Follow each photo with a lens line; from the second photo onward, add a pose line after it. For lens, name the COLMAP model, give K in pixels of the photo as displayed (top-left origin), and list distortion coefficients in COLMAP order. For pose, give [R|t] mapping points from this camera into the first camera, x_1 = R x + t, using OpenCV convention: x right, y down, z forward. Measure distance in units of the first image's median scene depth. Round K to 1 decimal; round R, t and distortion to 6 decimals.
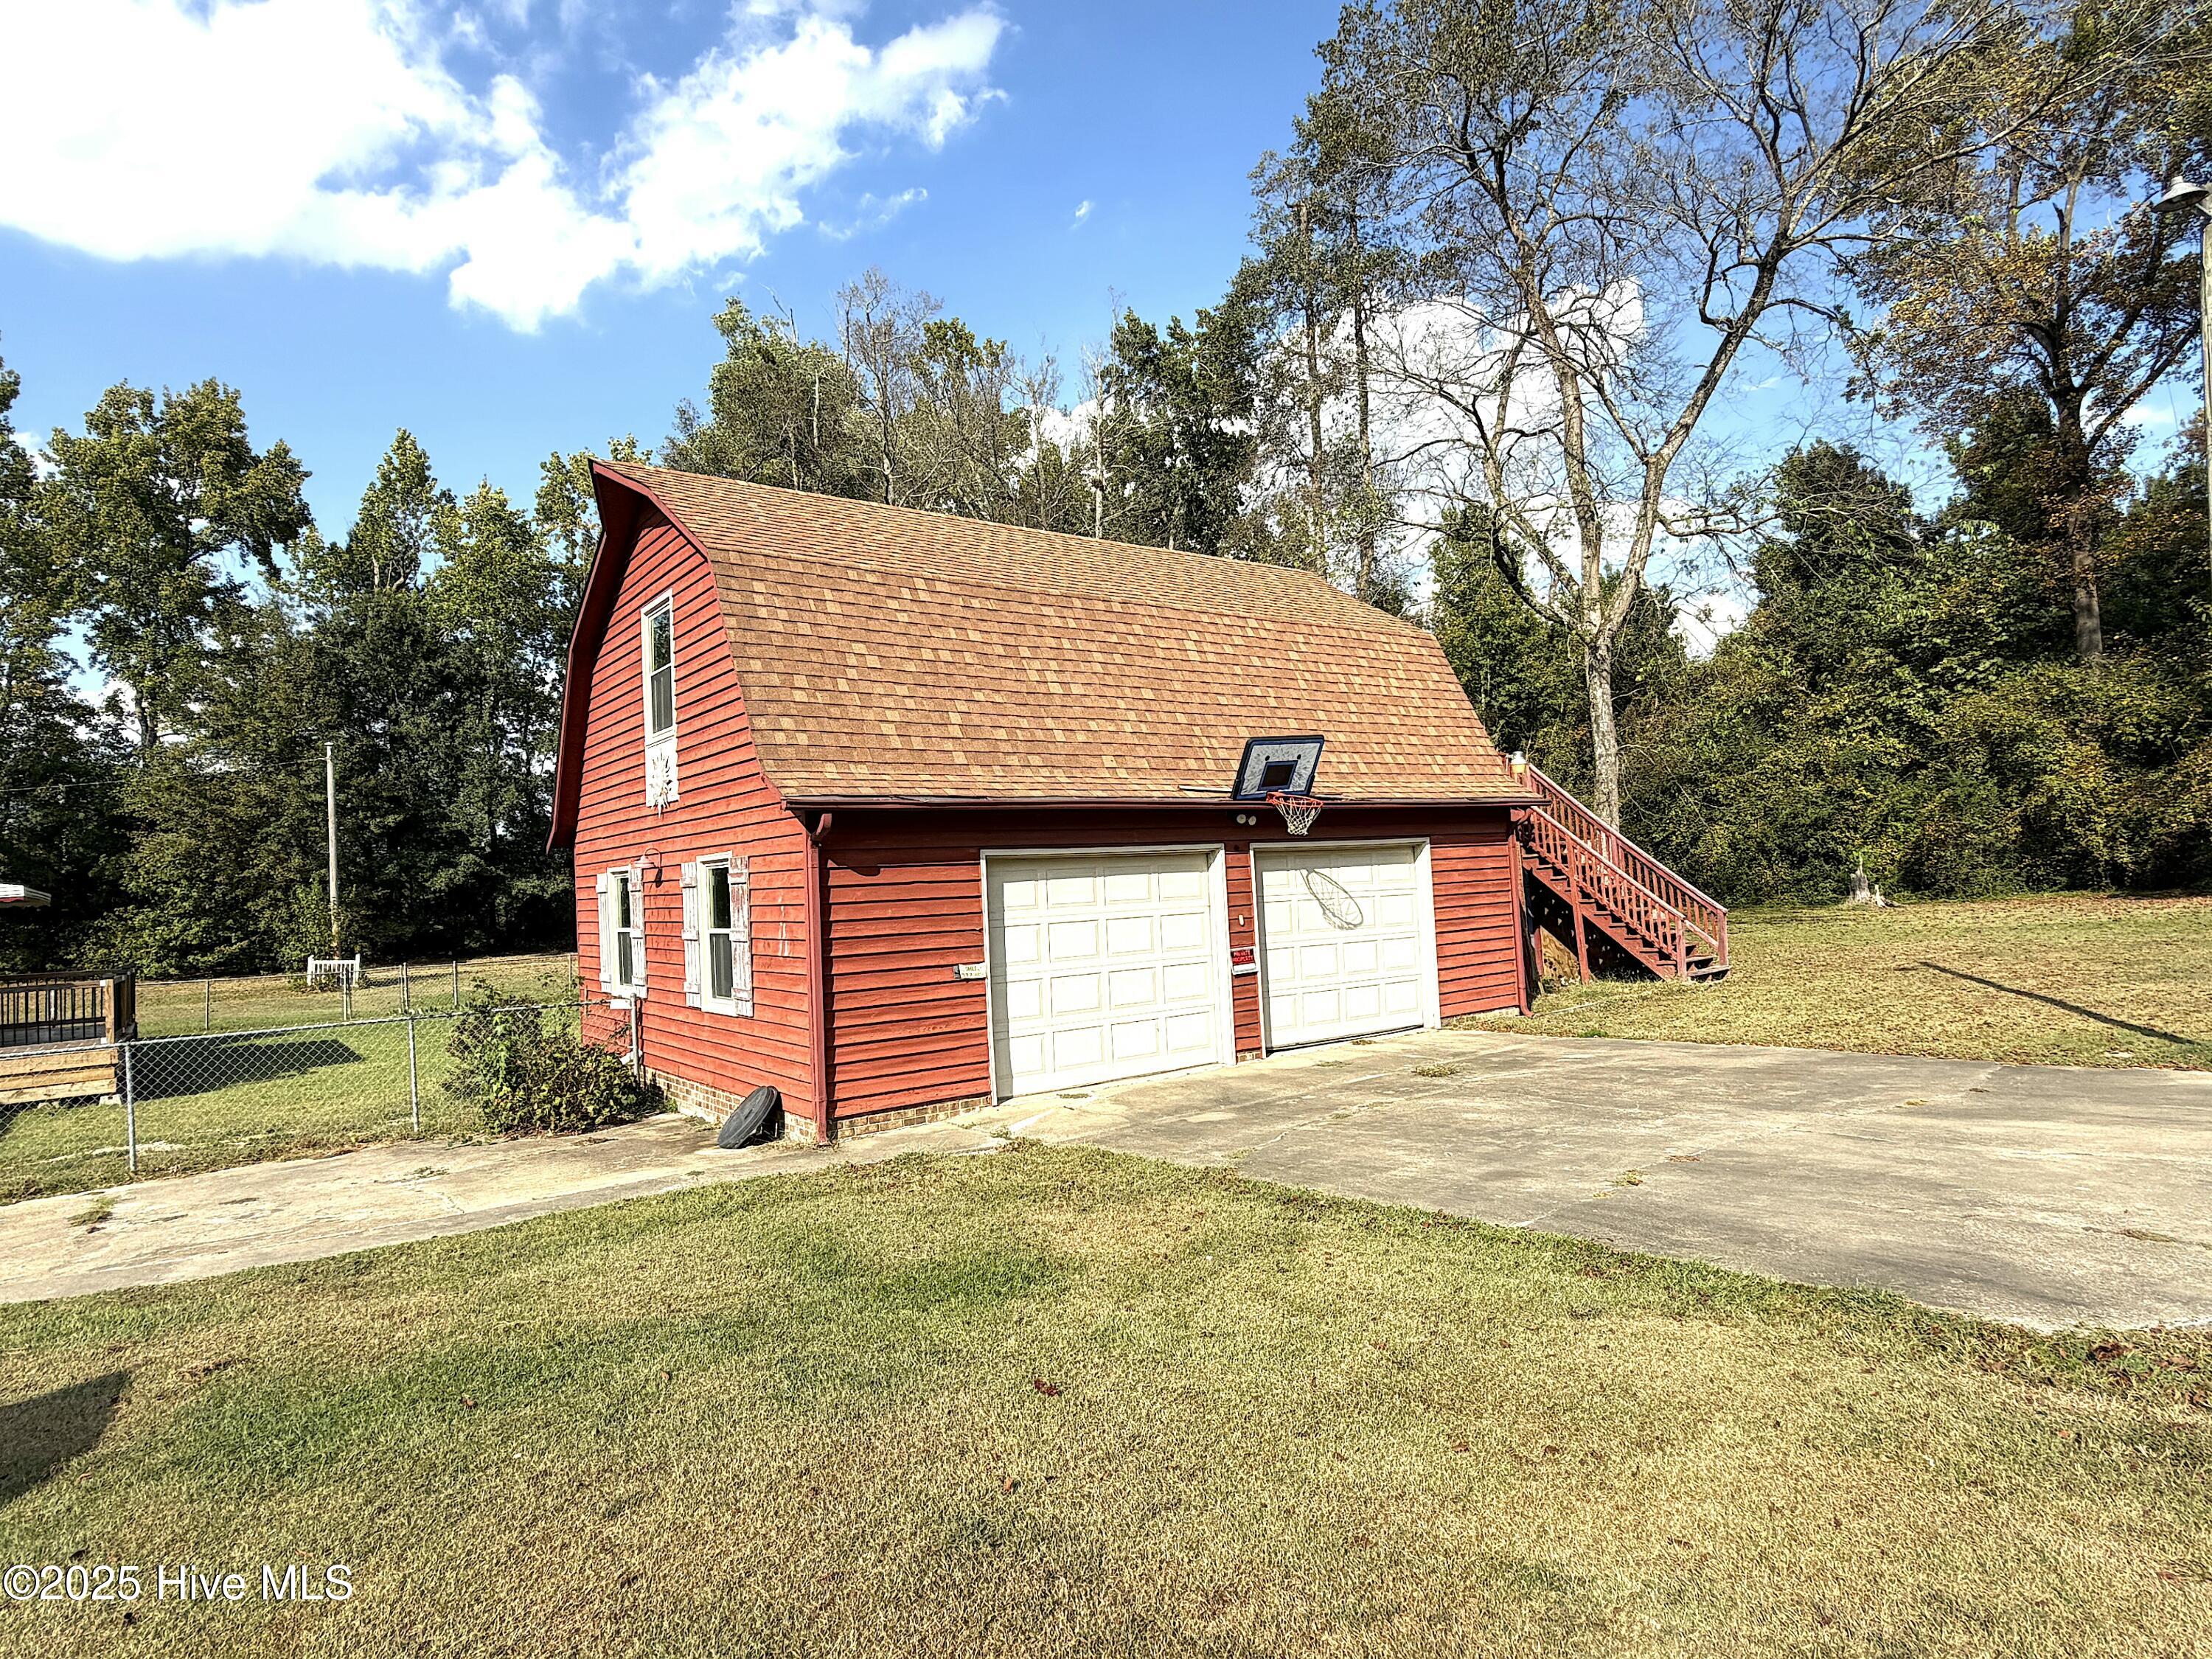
lens RADIAL K [[1245.1, 0, 1106.0], [0, 1245.1, 829.5], [0, 0, 1]] dist [0.002272, 0.000404]
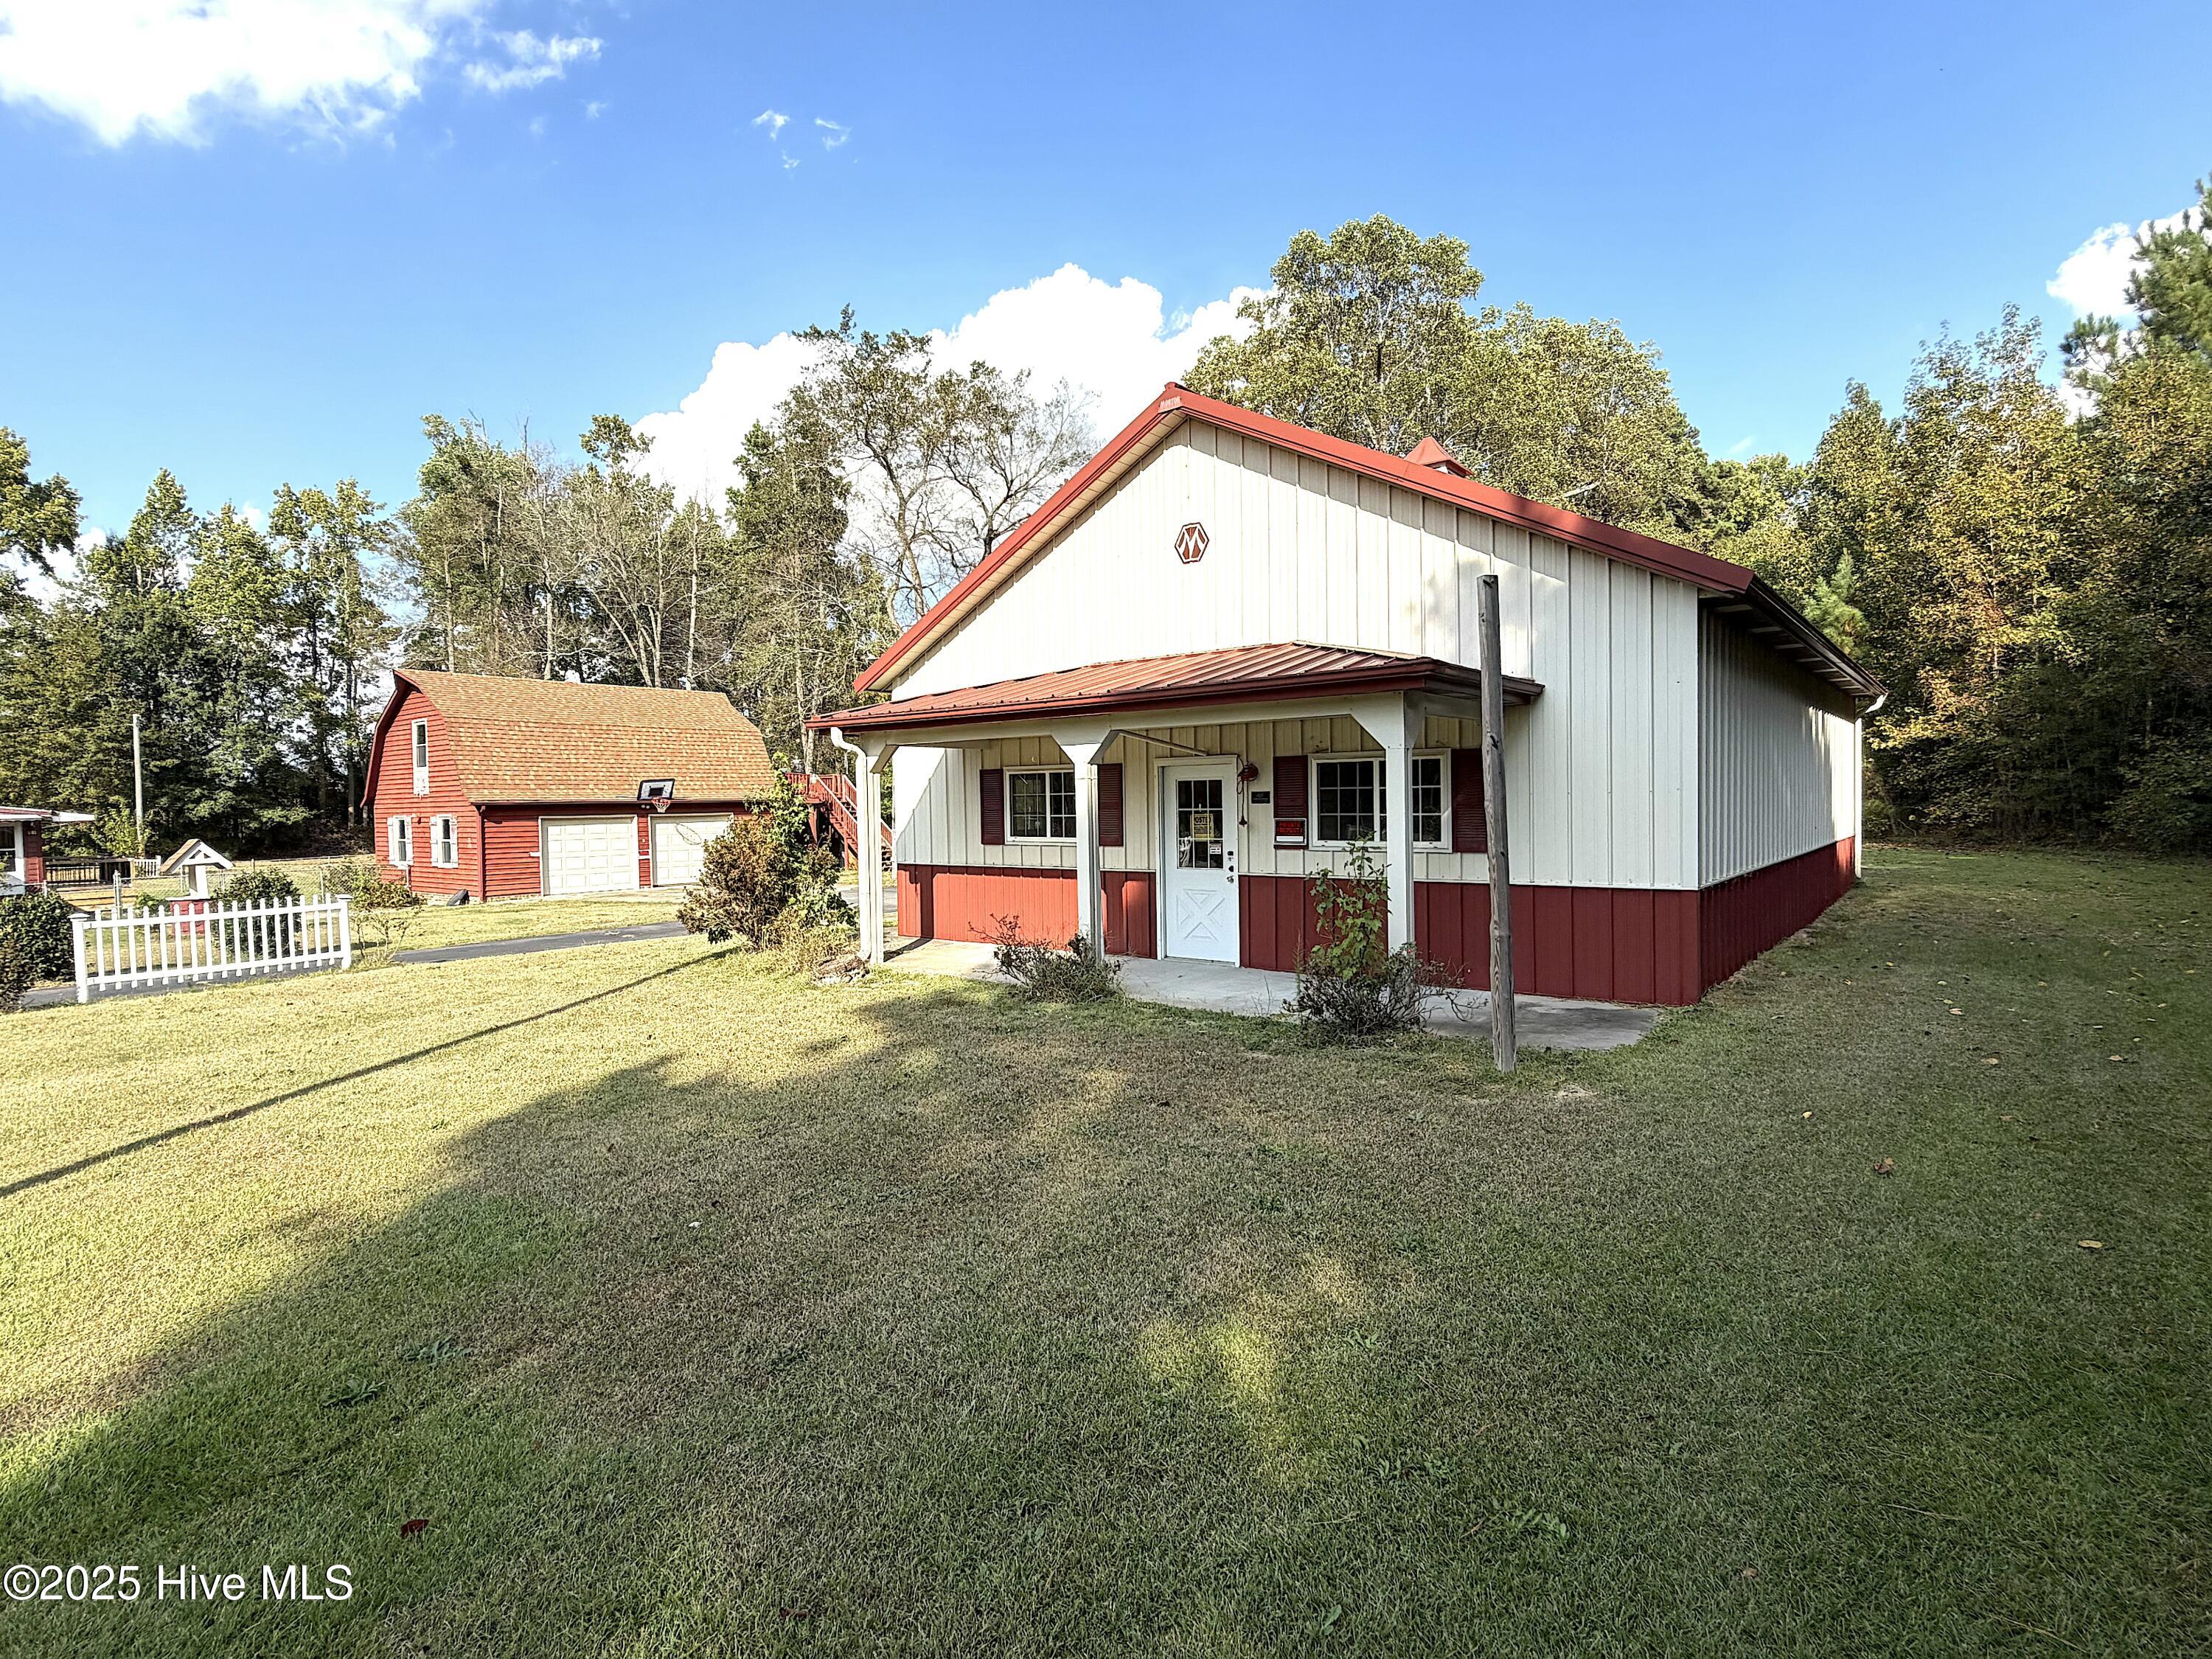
lens RADIAL K [[1102.1, 0, 1106.0], [0, 1102.1, 829.5], [0, 0, 1]] dist [-0.001652, -0.000207]
pose [[0.964904, 0.024270, 0.261479, 0.477246], [-0.037768, 0.998194, 0.046721, -0.115212], [-0.259873, -0.054956, 0.964078, -1.775581]]
